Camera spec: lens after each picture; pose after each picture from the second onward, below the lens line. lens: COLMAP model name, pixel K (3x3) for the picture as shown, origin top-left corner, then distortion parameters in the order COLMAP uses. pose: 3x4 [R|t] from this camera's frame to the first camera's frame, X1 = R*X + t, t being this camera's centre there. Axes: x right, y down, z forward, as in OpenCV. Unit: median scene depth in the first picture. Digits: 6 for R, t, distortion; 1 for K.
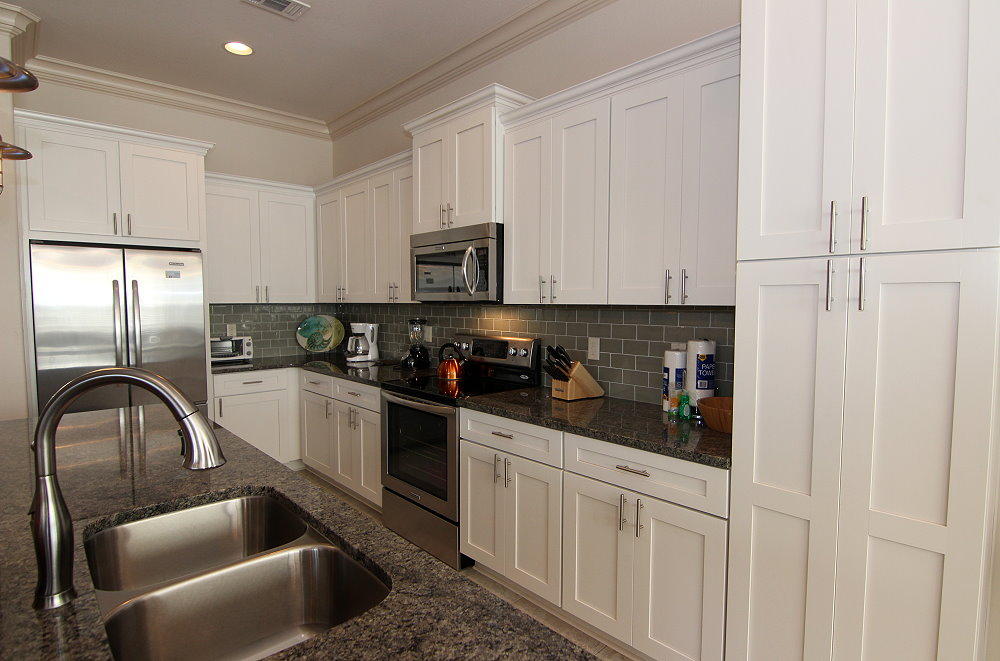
lens RADIAL K [[520.6, 0, 500.0], [0, 520.6, 330.5], [0, 0, 1]] dist [0.000269, -0.000716]
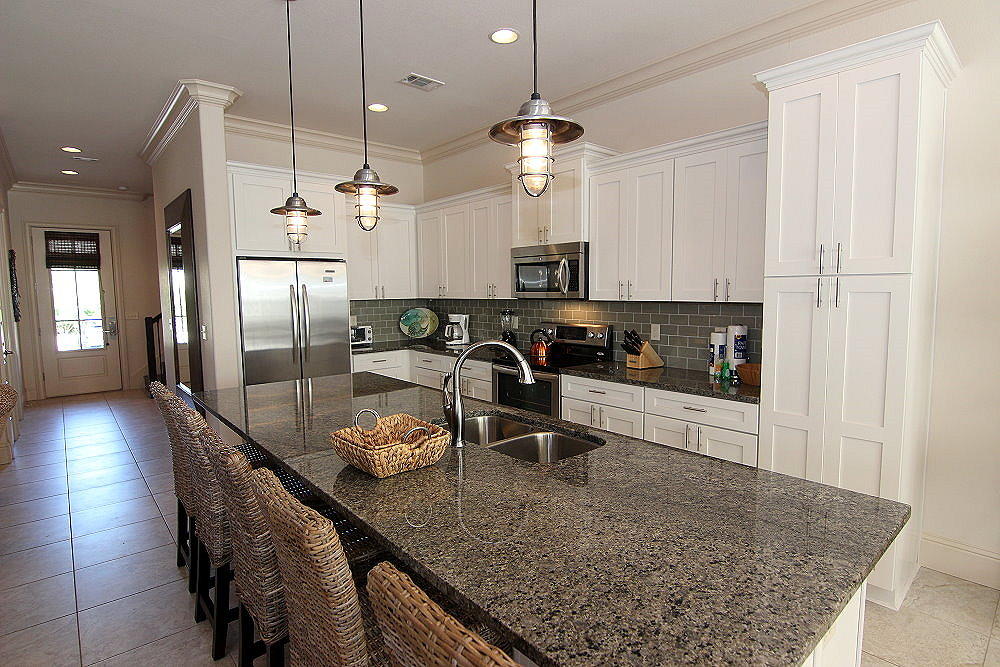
lens RADIAL K [[510.9, 0, 500.0], [0, 510.9, 333.5], [0, 0, 1]] dist [-0.003659, -0.001281]
pose [[0.999453, -0.007687, -0.032174, -0.176199], [0.008644, 0.999521, 0.029700, -0.005160], [0.031930, -0.029962, 0.999041, -0.342774]]
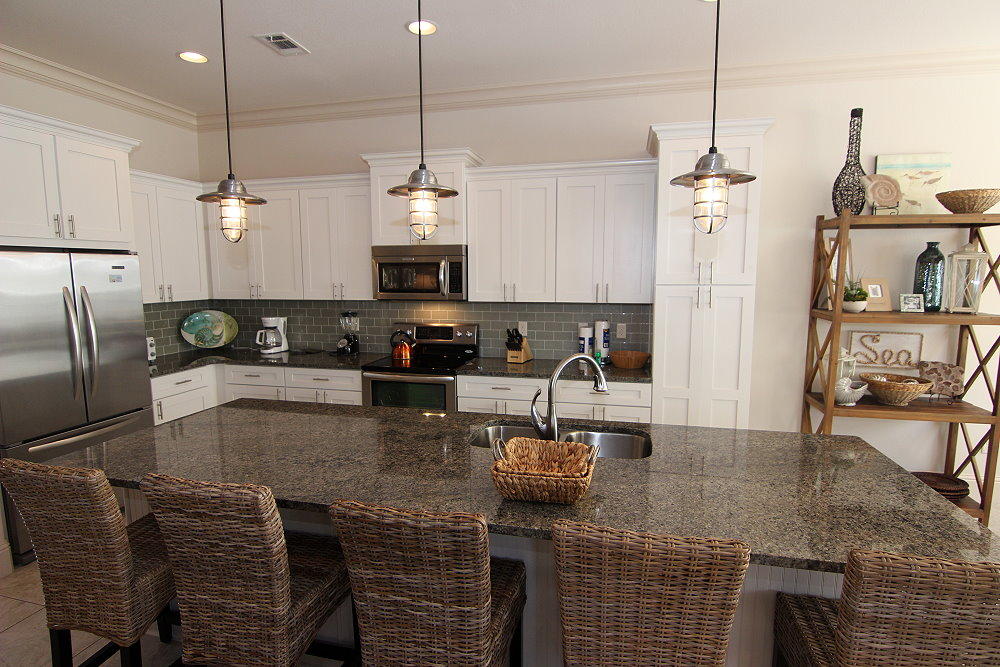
lens RADIAL K [[513.7, 0, 500.0], [0, 513.7, 333.5], [0, 0, 1]] dist [0.000198, -0.013280]
pose [[0.835654, -0.067403, 0.545104, -0.659417], [0.035106, 0.996967, 0.069458, -0.055087], [-0.548132, -0.038907, 0.835486, -0.216345]]
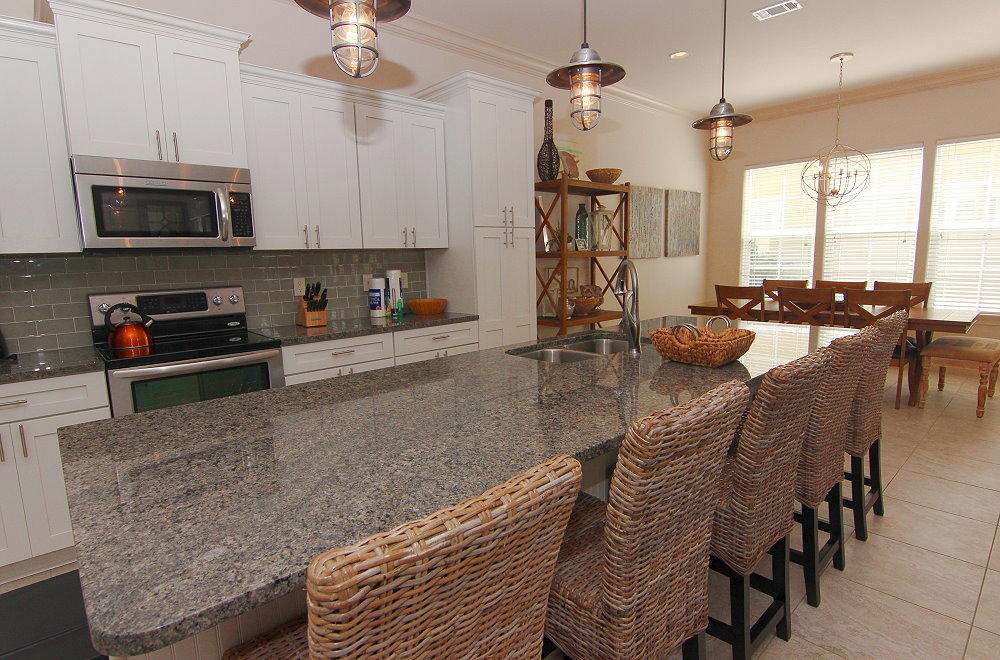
lens RADIAL K [[520.6, 0, 500.0], [0, 520.6, 330.0], [0, 0, 1]] dist [0.000269, -0.000716]
pose [[0.021200, -0.144183, 0.989324, -0.987133], [0.081405, 0.986510, 0.142029, -0.000975], [-0.996456, 0.077525, 0.032652, 0.461437]]
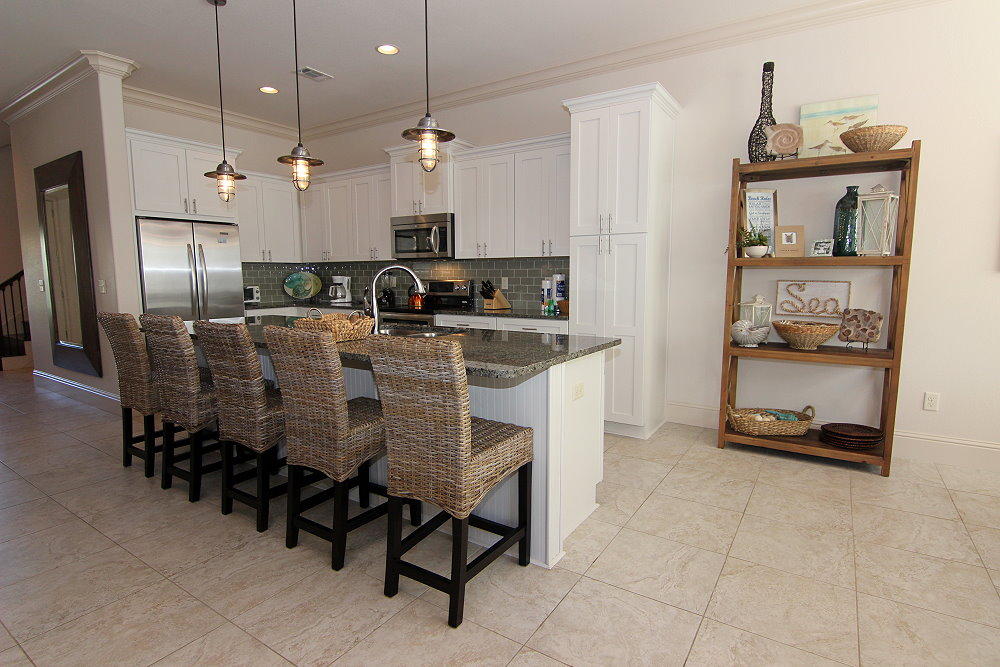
lens RADIAL K [[513.7, 0, 500.0], [0, 513.7, 333.5], [0, 0, 1]] dist [0.000198, -0.013280]
pose [[0.972179, -0.030502, 0.232243, -0.246444], [0.017171, 0.998098, 0.059211, 0.097808], [-0.233607, -0.053576, 0.970854, -0.719693]]
